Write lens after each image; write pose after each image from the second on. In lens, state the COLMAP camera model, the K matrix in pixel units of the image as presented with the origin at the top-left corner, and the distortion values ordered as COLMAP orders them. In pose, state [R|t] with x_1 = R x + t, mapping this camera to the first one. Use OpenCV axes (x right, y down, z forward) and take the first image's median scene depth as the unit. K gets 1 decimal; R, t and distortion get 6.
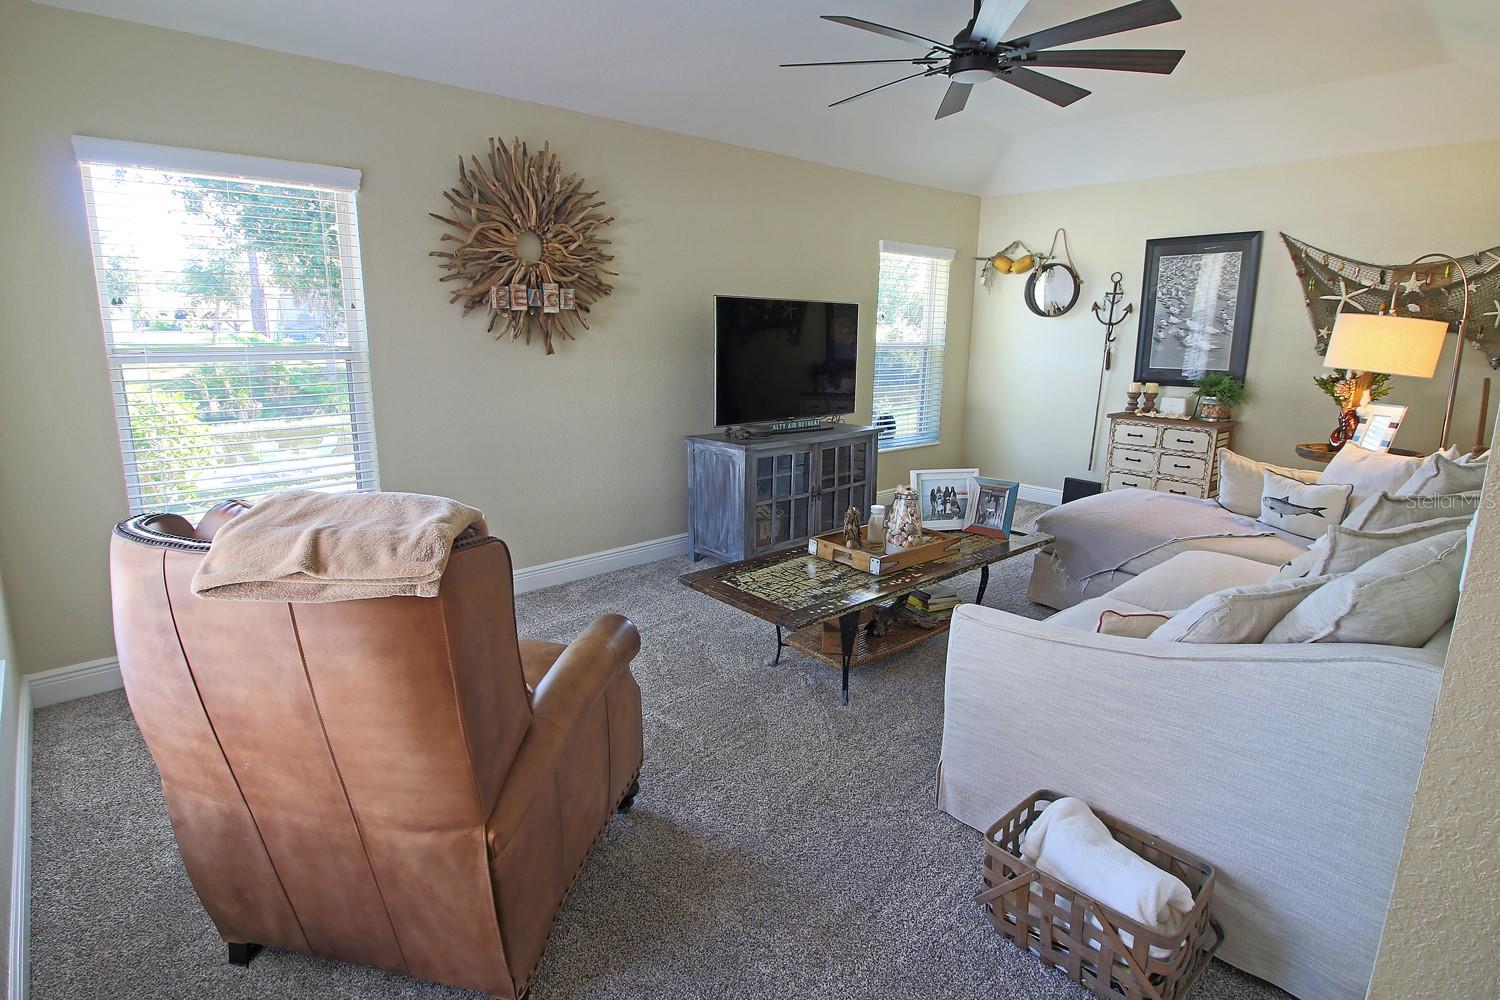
lens RADIAL K [[770.2, 0, 737.0], [0, 770.2, 500.9], [0, 0, 1]] dist [-0.003507, -0.012187]
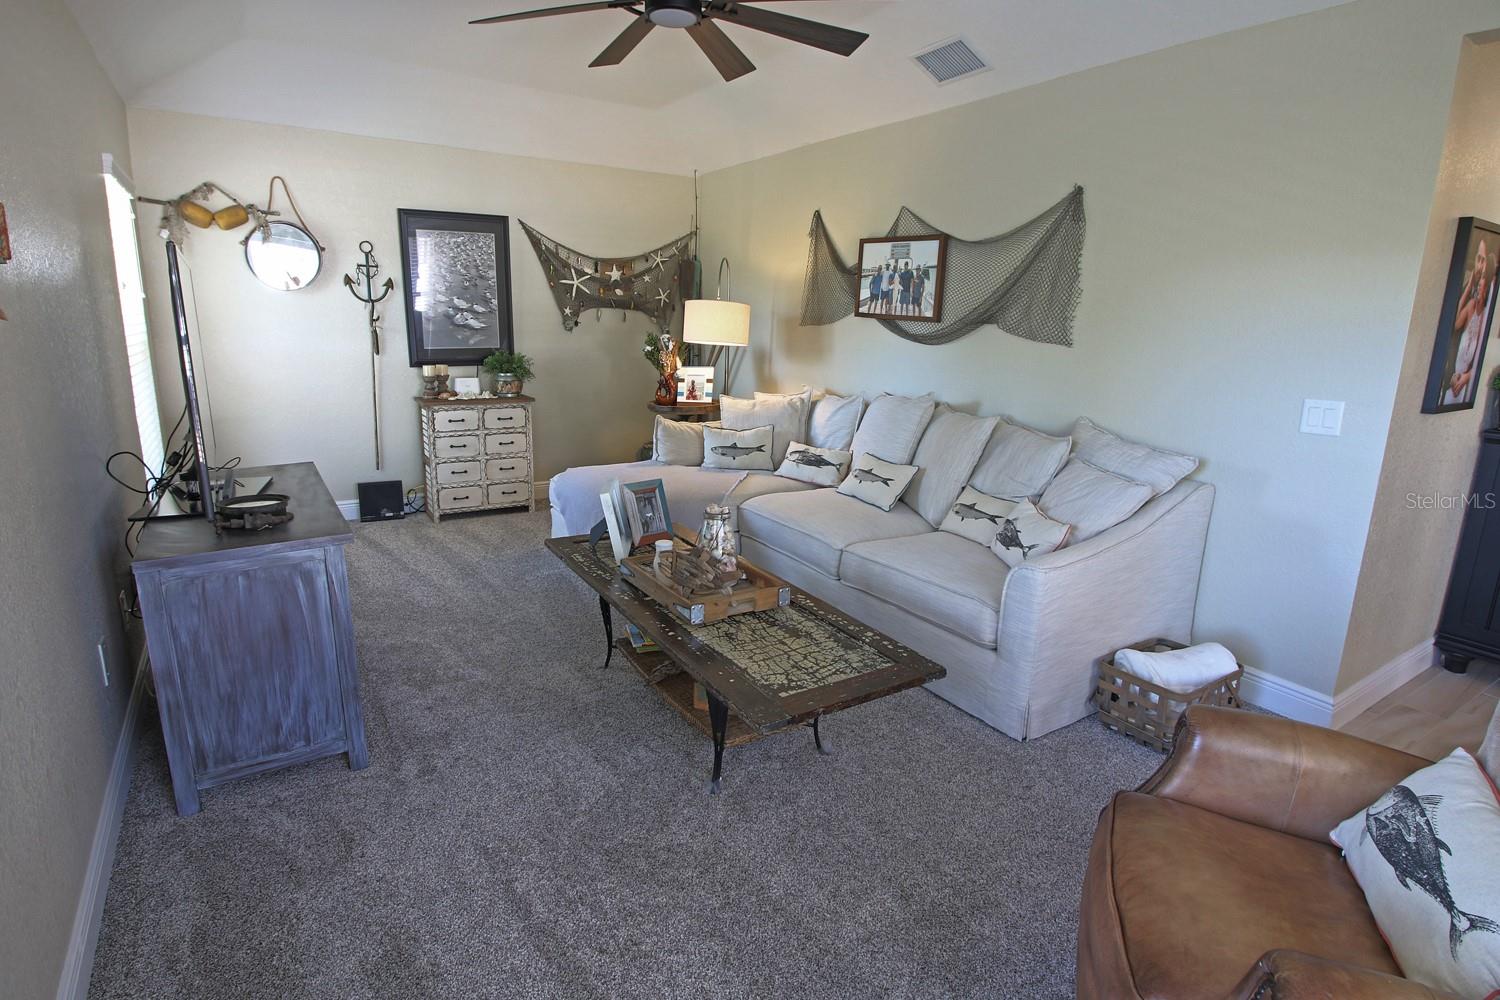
lens RADIAL K [[770.2, 0, 738.7], [0, 770.2, 491.1], [0, 0, 1]] dist [-0.003507, -0.012187]
pose [[0.151204, -0.228583, 0.961710, -0.394288], [0.198792, 0.960051, 0.196934, -0.130312], [-0.968307, 0.161403, 0.190604, 0.541655]]
